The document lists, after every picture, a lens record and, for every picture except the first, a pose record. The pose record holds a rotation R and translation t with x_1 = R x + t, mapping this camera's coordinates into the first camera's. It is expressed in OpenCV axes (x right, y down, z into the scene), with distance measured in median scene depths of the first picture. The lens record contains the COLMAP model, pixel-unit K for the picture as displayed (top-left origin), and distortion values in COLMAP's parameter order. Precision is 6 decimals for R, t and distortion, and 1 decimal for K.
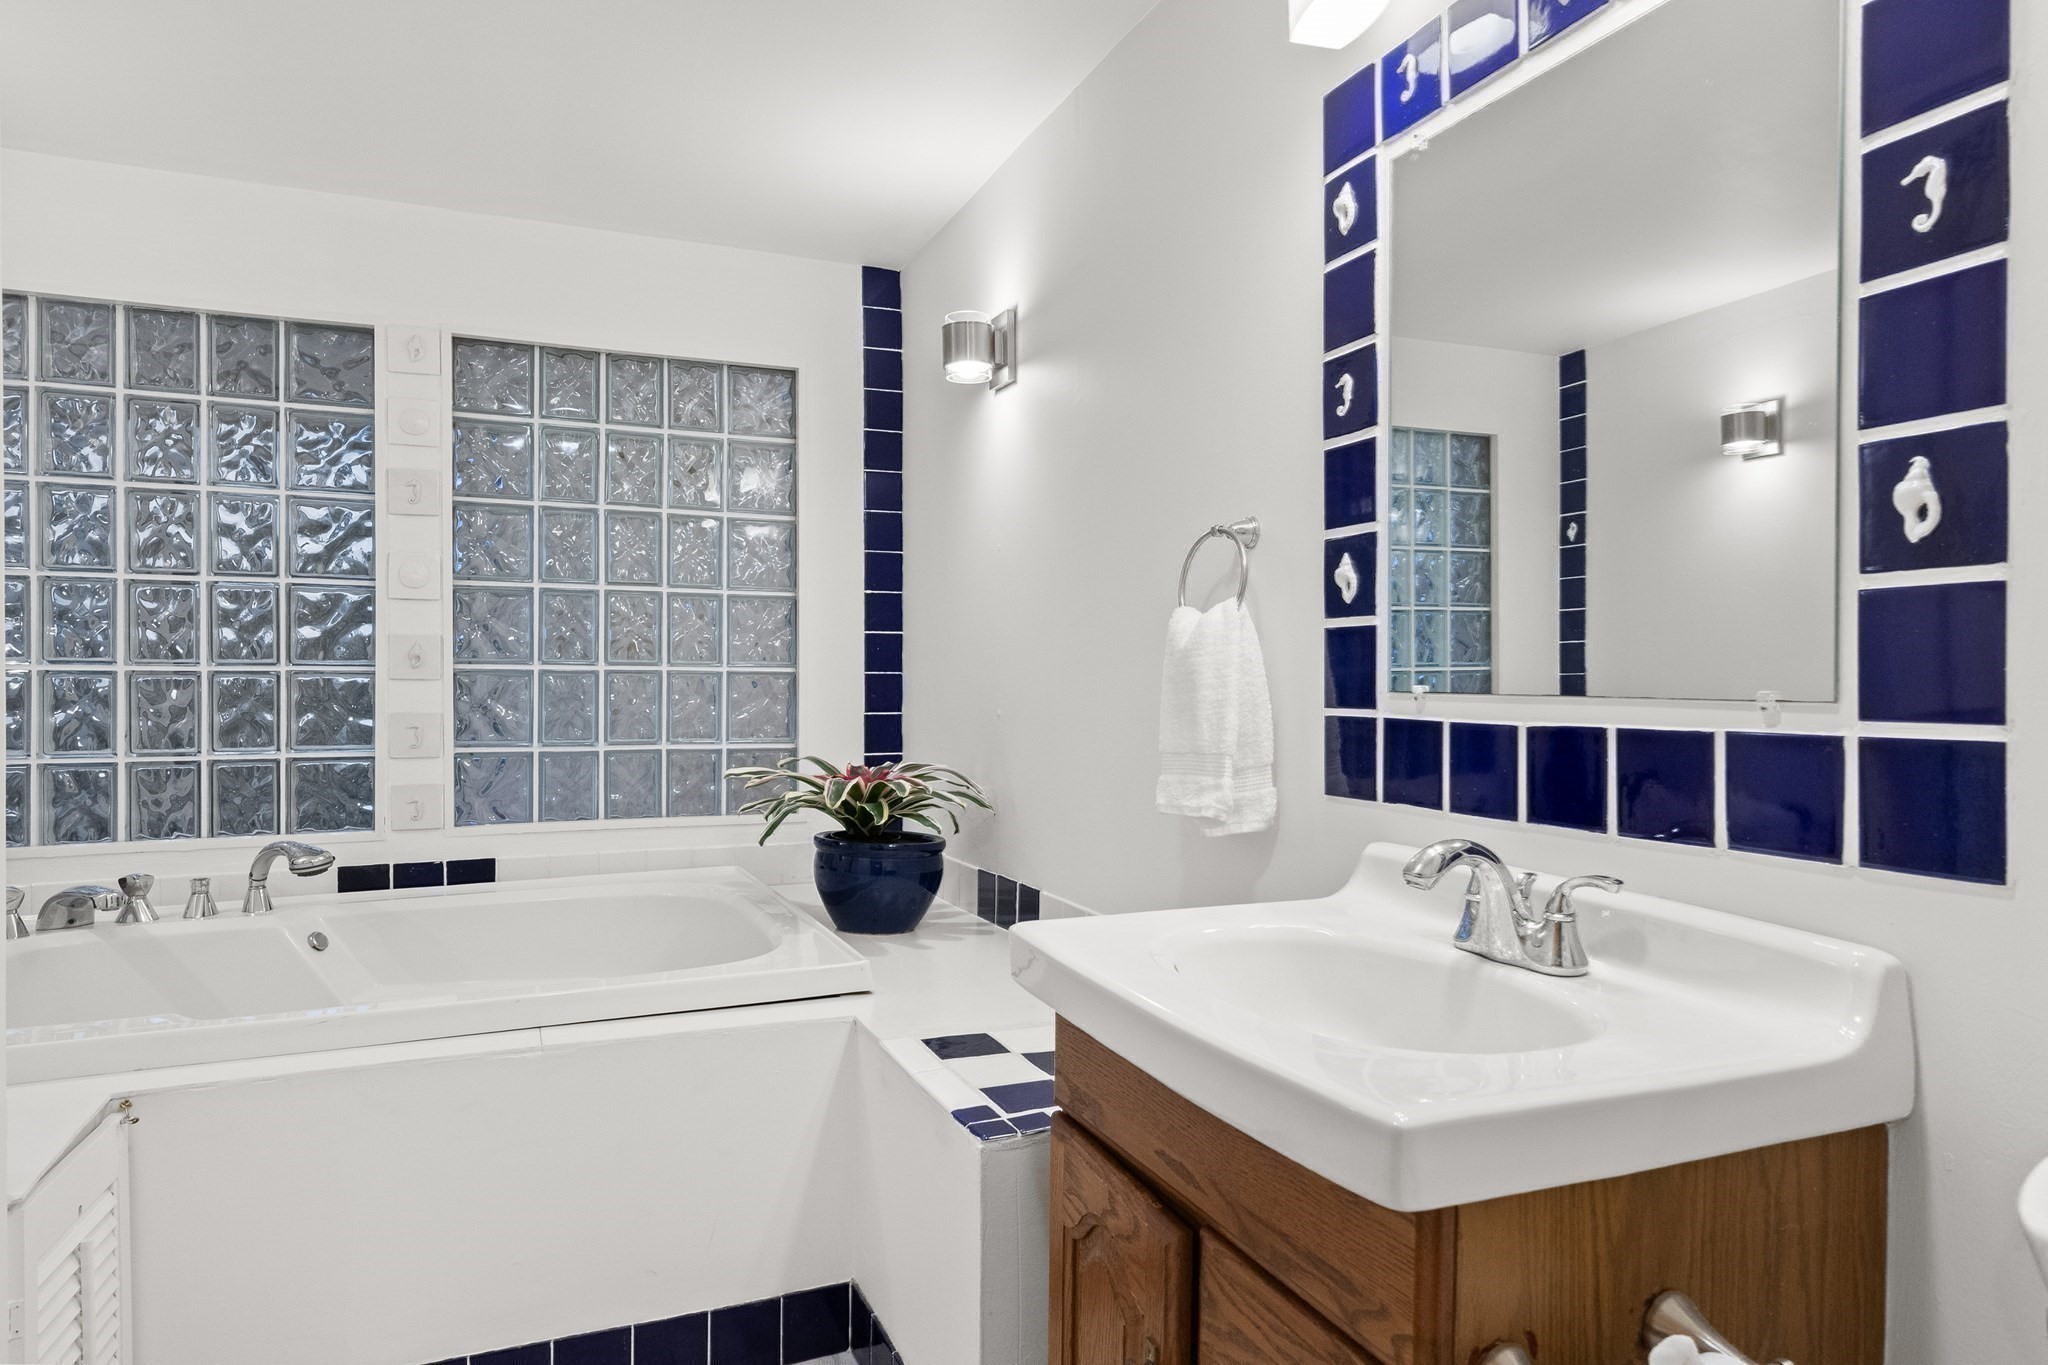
lens RADIAL K [[1238.2, 0, 1023.0], [0, 1238.2, 684.9], [0, 0, 1]] dist [-0.001373, -0.000829]
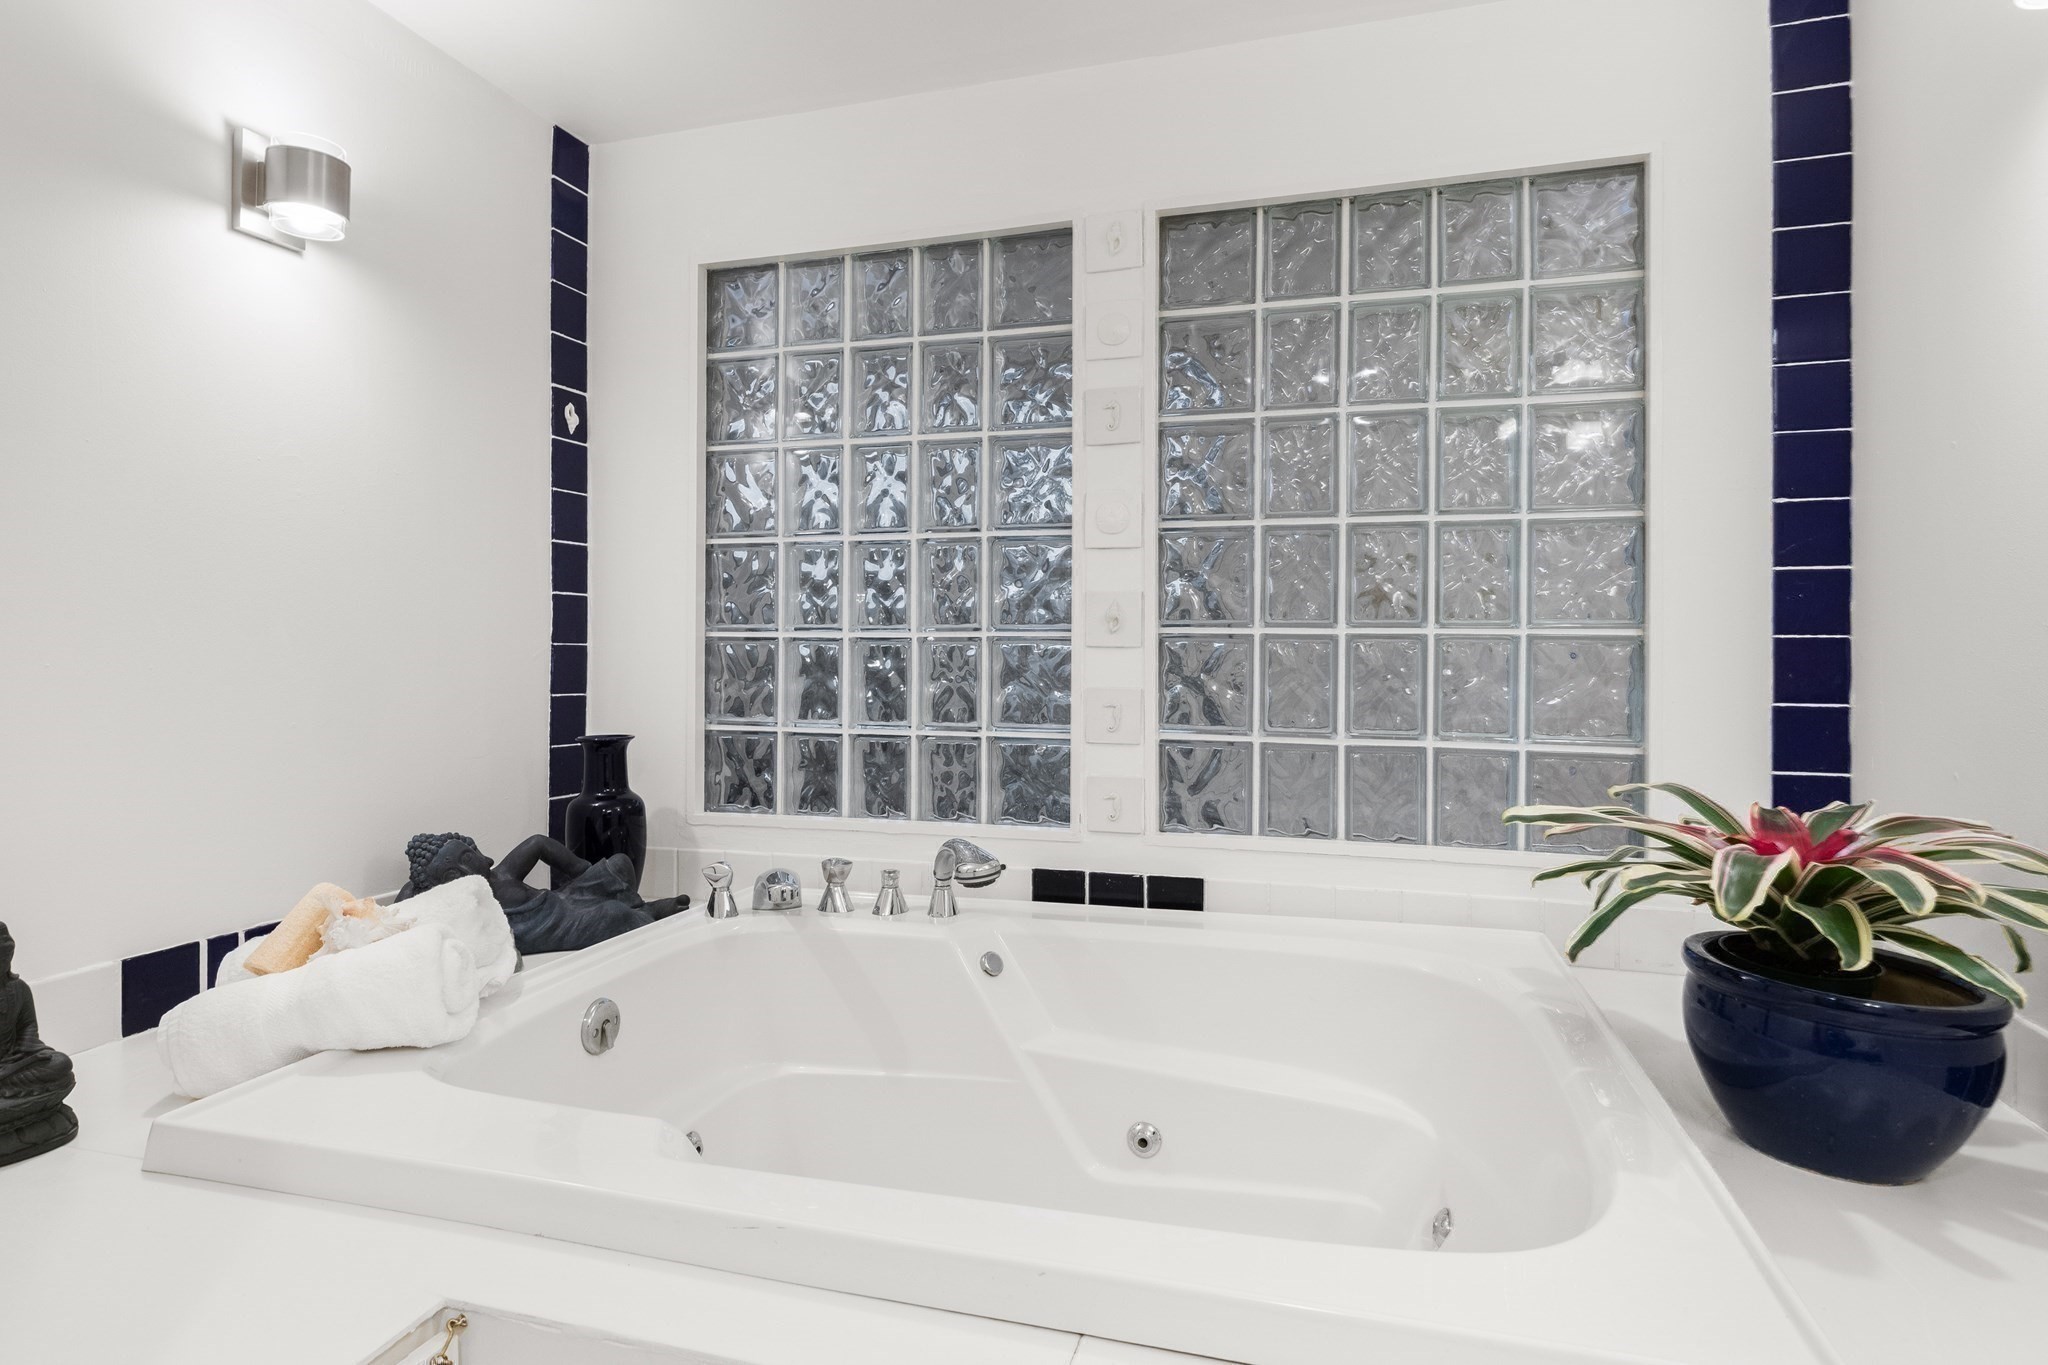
lens RADIAL K [[1117.0, 0, 1019.8], [0, 1117.0, 647.2], [0, 0, 1]] dist [0.001911, 0.002335]
pose [[0.772214, 0.002384, -0.635358, -0.071805], [-0.001873, 0.999997, 0.001477, -0.005136], [0.635360, 0.000050, 0.772216, 0.384009]]
